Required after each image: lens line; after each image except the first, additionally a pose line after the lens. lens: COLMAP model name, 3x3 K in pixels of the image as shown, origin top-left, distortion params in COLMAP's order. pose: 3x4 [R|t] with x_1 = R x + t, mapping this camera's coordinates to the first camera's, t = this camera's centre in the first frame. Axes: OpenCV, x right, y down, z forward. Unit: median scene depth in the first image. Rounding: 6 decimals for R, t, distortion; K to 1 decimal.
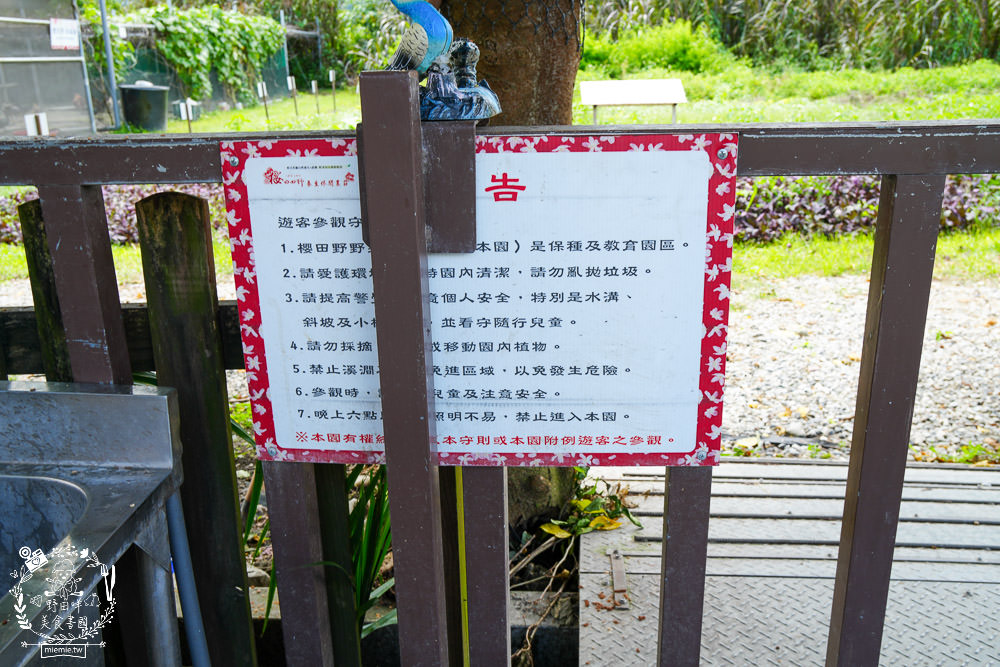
lens RADIAL K [[903.8, 0, 509.3], [0, 903.8, 328.0], [0, 0, 1]] dist [-0.002067, 0.020693]
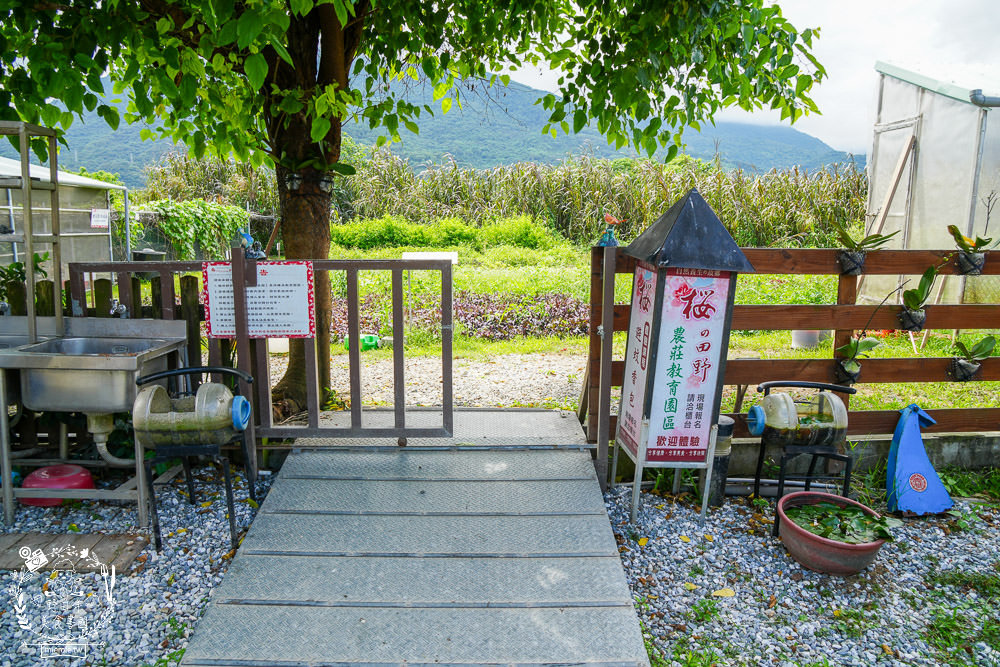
lens RADIAL K [[709.3, 0, 495.2], [0, 709.3, 335.5], [0, 0, 1]] dist [-0.085842, 0.037109]
pose [[0.995100, 0.008020, 0.098550, 0.042515], [0.006830, 0.988750, -0.149424, 0.036636], [-0.098639, 0.149364, 0.983850, -0.134892]]
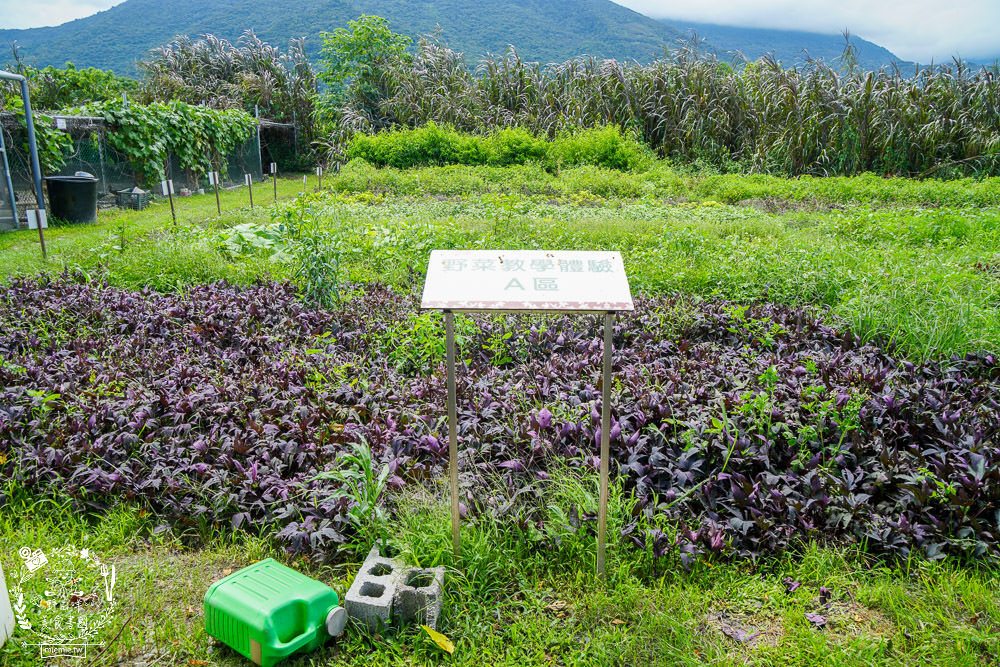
lens RADIAL K [[709.3, 0, 496.1], [0, 709.3, 343.4], [0, 0, 1]] dist [-0.085842, 0.037109]
pose [[0.999220, 0.021702, 0.033004, 0.034778], [-0.021144, 0.999629, -0.017147, -0.068430], [-0.033364, 0.016436, 0.999308, 0.192269]]
